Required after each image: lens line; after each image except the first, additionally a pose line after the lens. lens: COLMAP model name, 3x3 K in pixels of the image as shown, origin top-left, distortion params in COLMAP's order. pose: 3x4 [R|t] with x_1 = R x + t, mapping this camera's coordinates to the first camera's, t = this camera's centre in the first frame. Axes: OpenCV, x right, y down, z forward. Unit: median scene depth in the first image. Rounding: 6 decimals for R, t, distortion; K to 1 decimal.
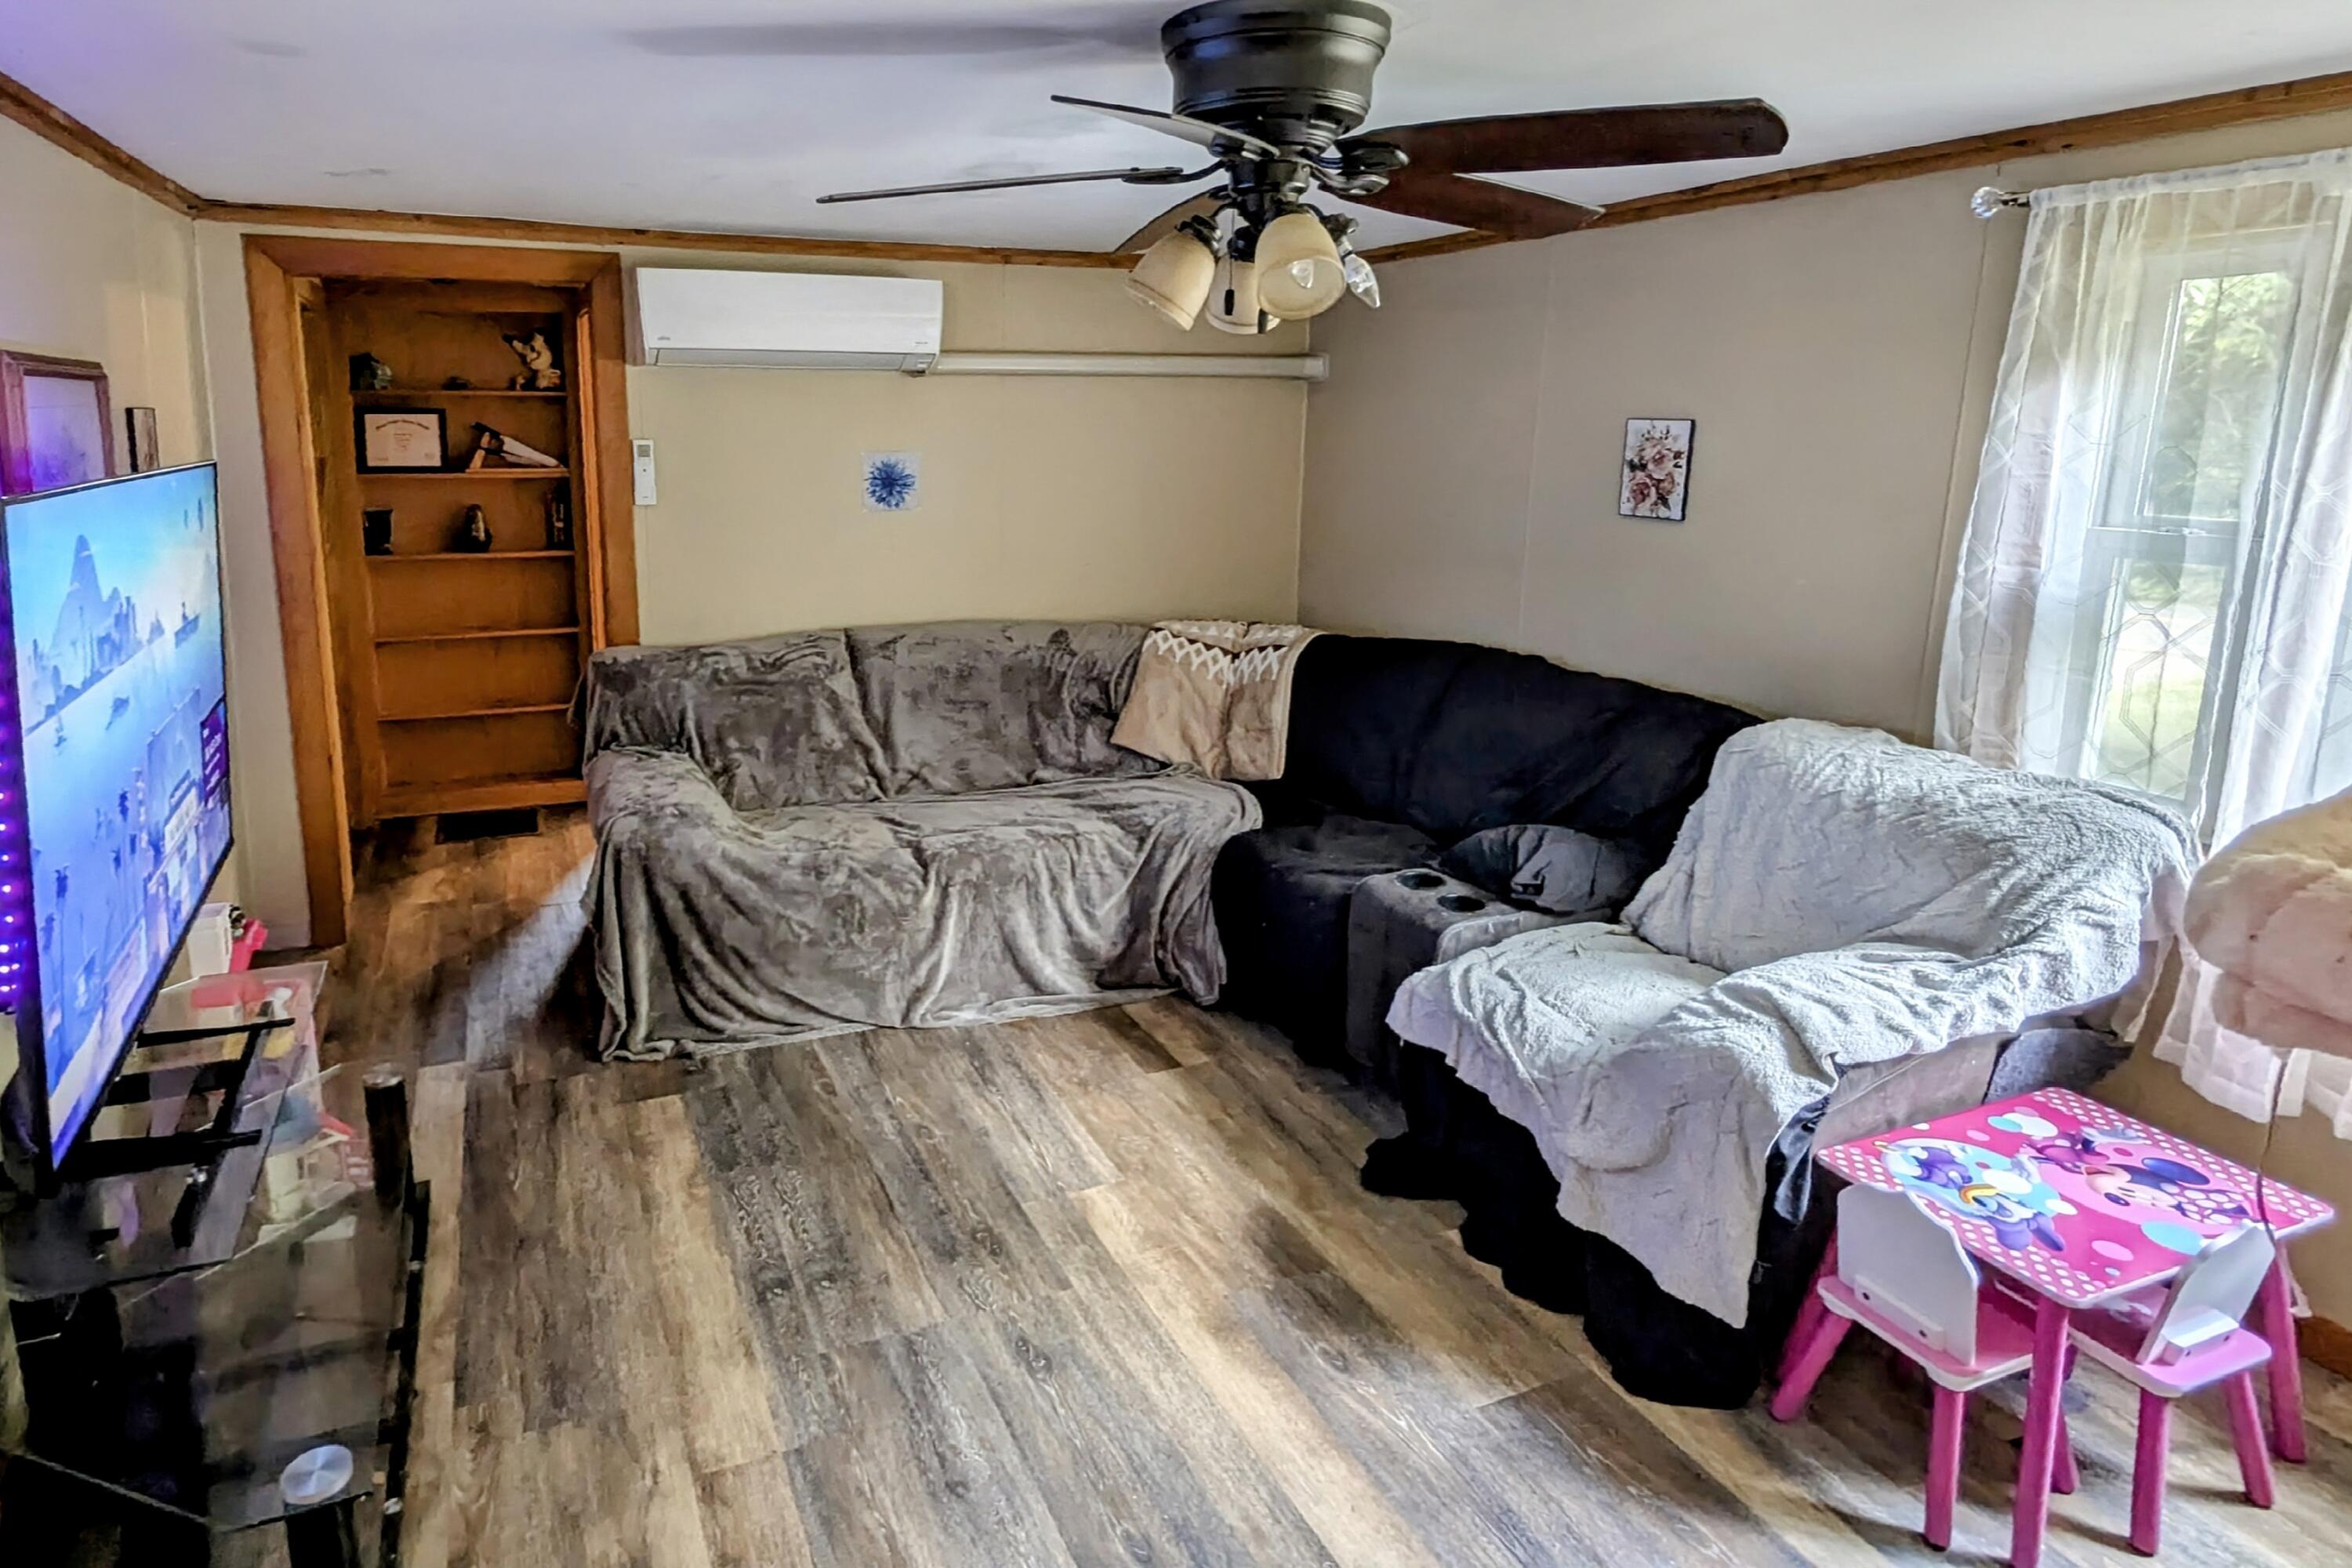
lens RADIAL K [[1287.3, 0, 1031.7], [0, 1287.3, 685.1], [0, 0, 1]] dist [0.007682, -0.001894]
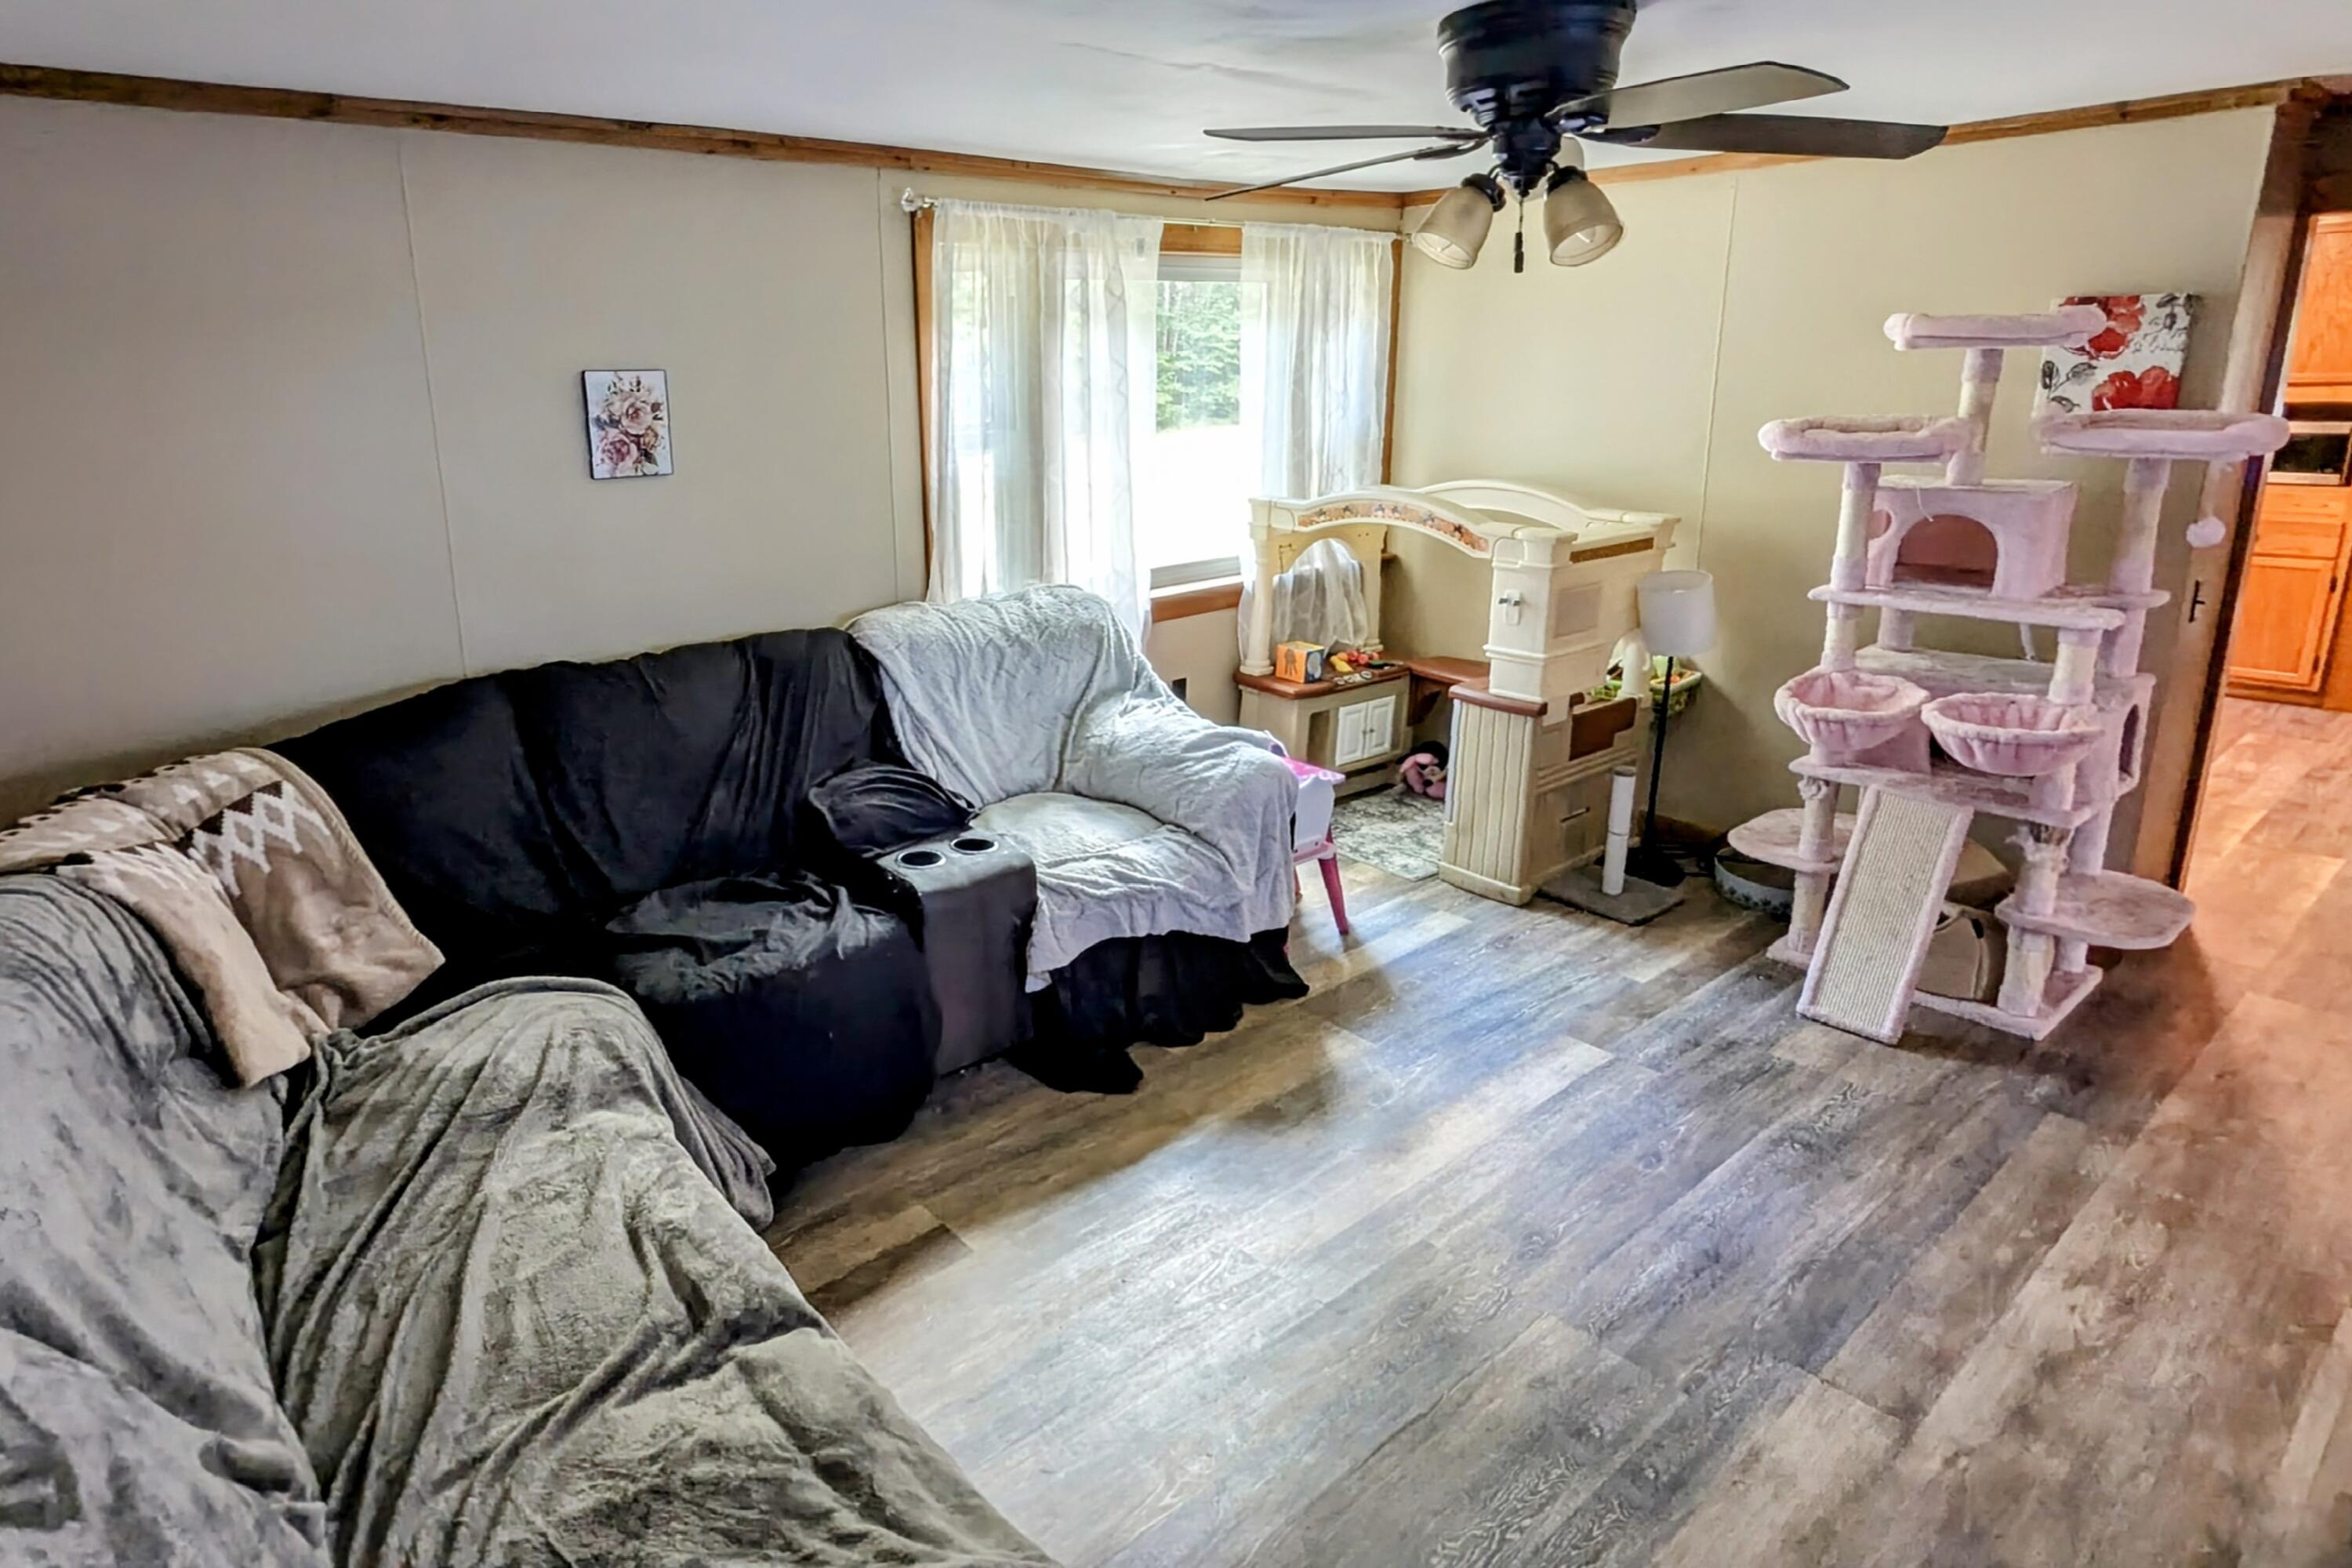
lens RADIAL K [[1287.3, 0, 1009.8], [0, 1287.3, 700.5], [0, 0, 1]] dist [0.007682, -0.001894]
pose [[-0.262946, -0.237166, 0.935207, -0.535848], [0.224286, 0.927736, 0.298333, -0.210088], [-0.938379, 0.288199, -0.190752, 1.035306]]
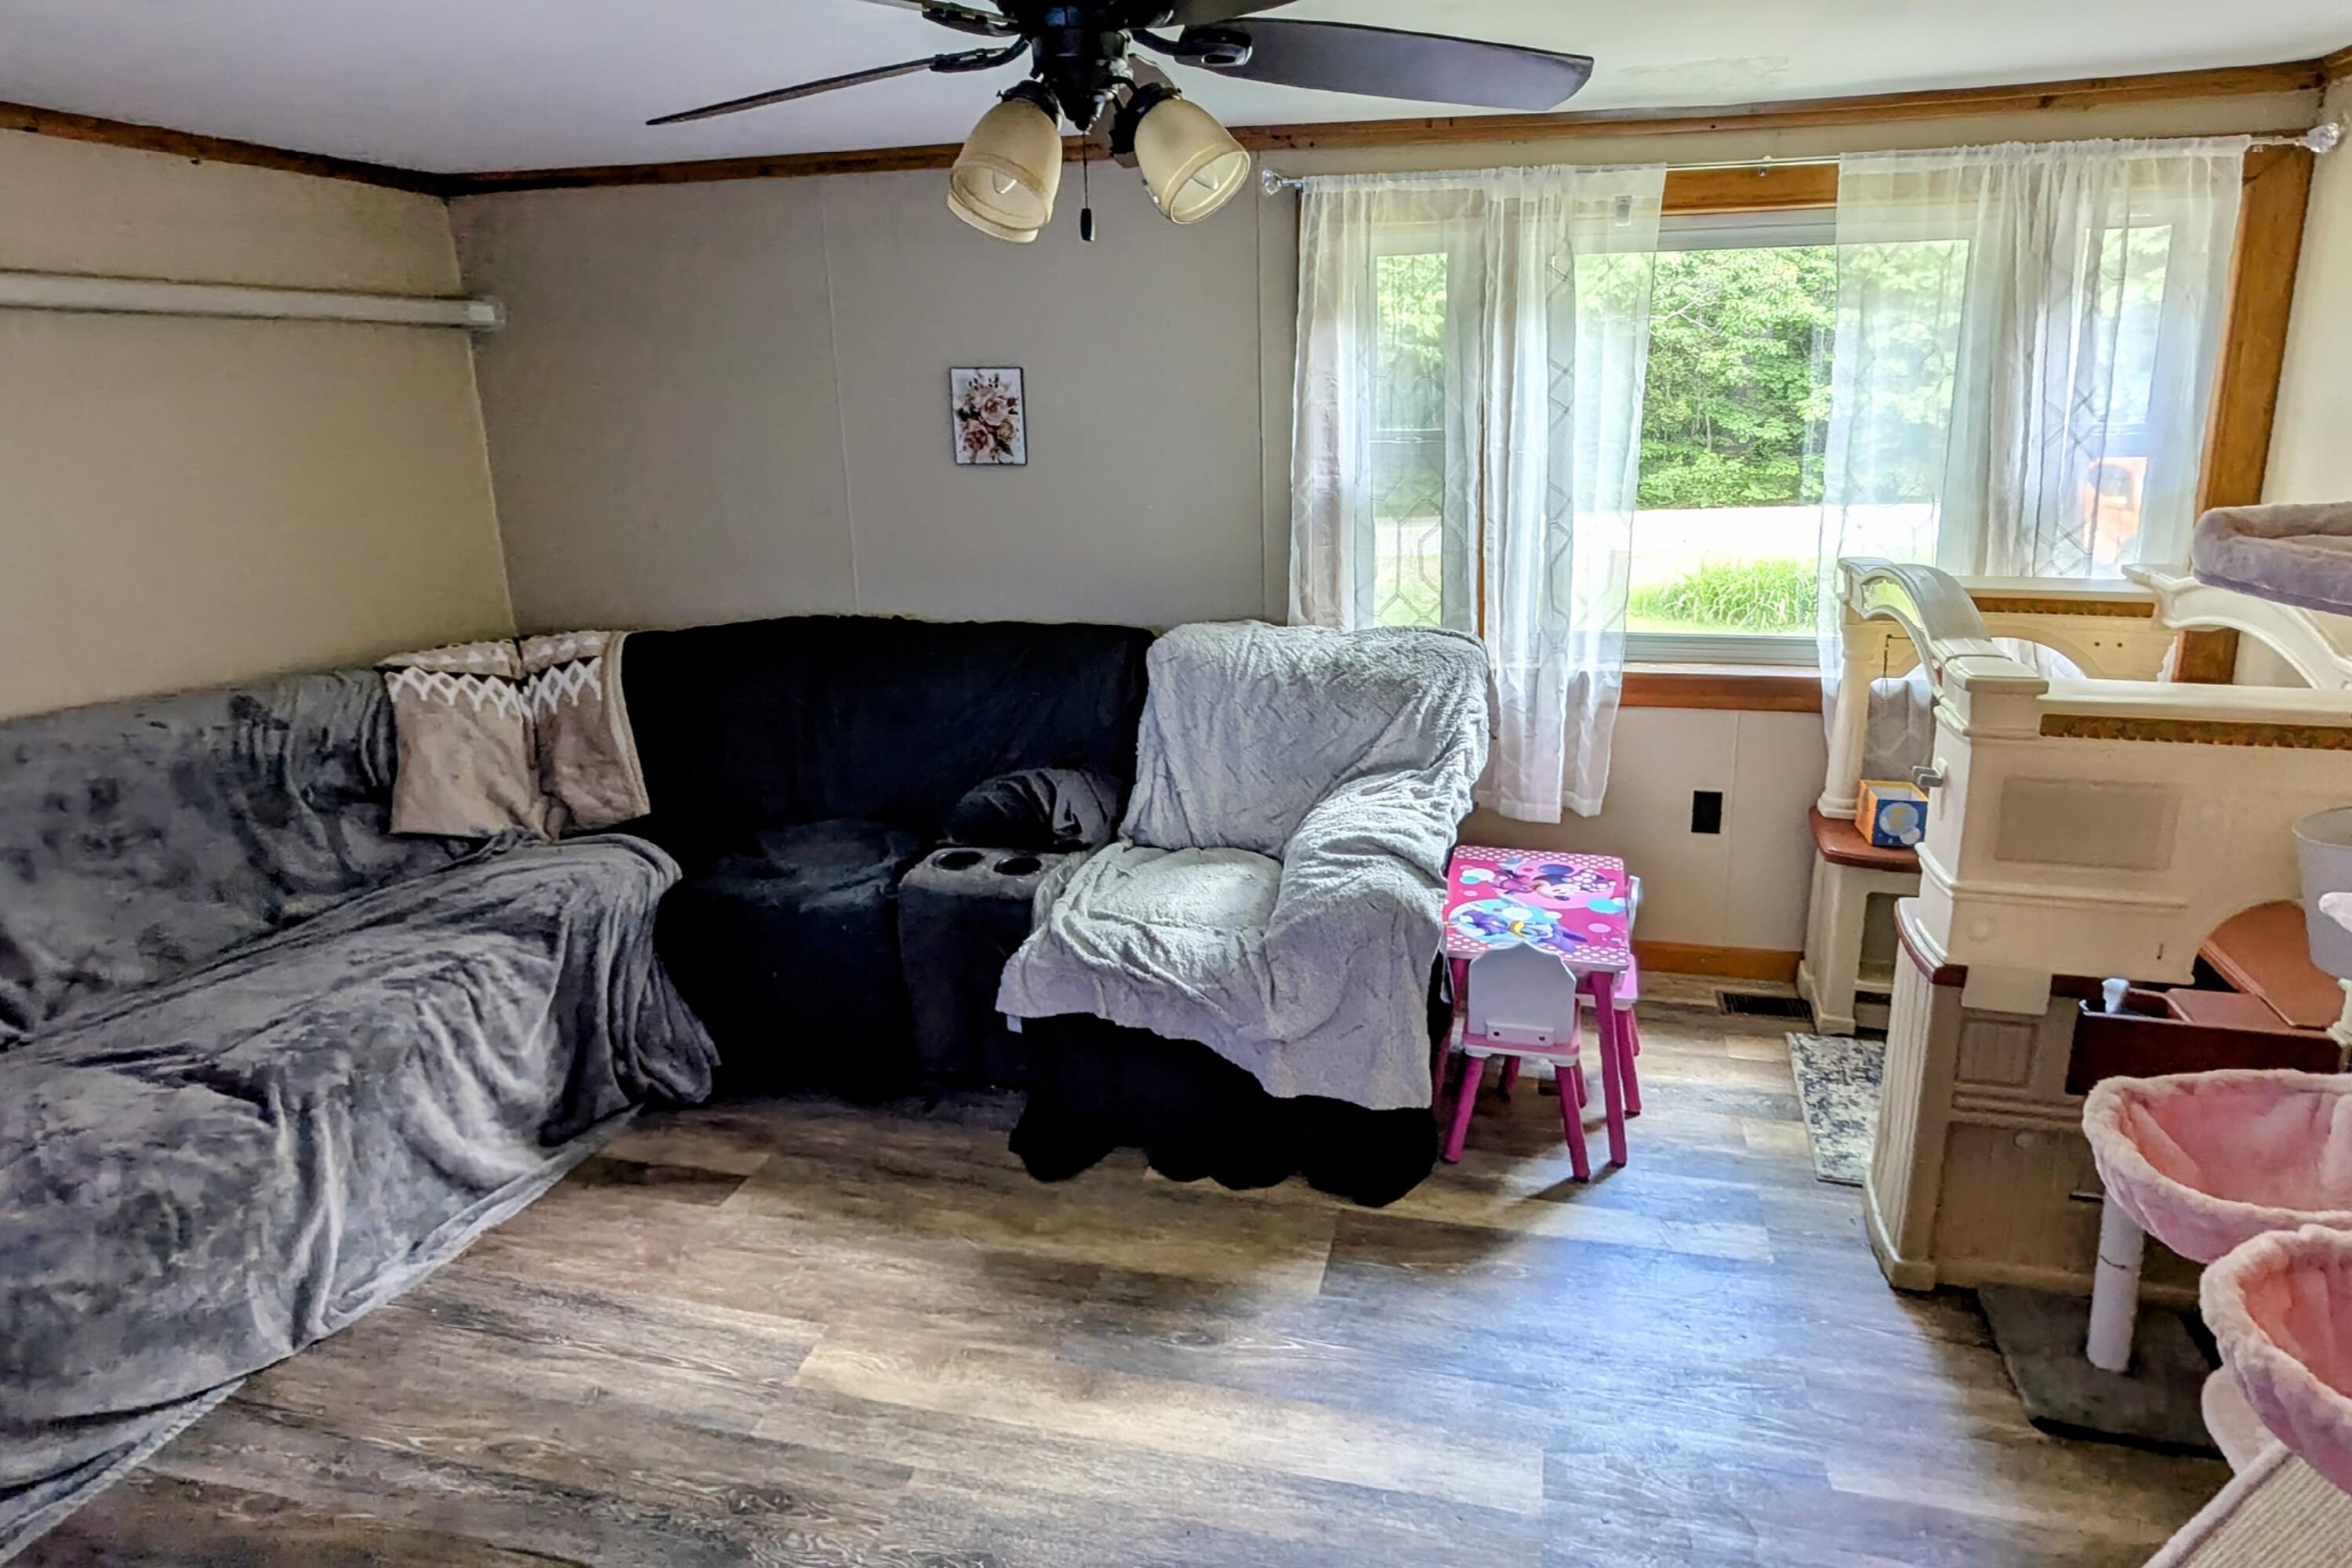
lens RADIAL K [[1287.3, 0, 1221.8], [0, 1287.3, 705.3], [0, 0, 1]] dist [0.007682, -0.001894]
pose [[0.576831, -0.209234, 0.789612, -0.290255], [0.184690, 0.975014, 0.123443, -0.036628], [-0.795711, 0.074628, 0.601061, 0.261131]]
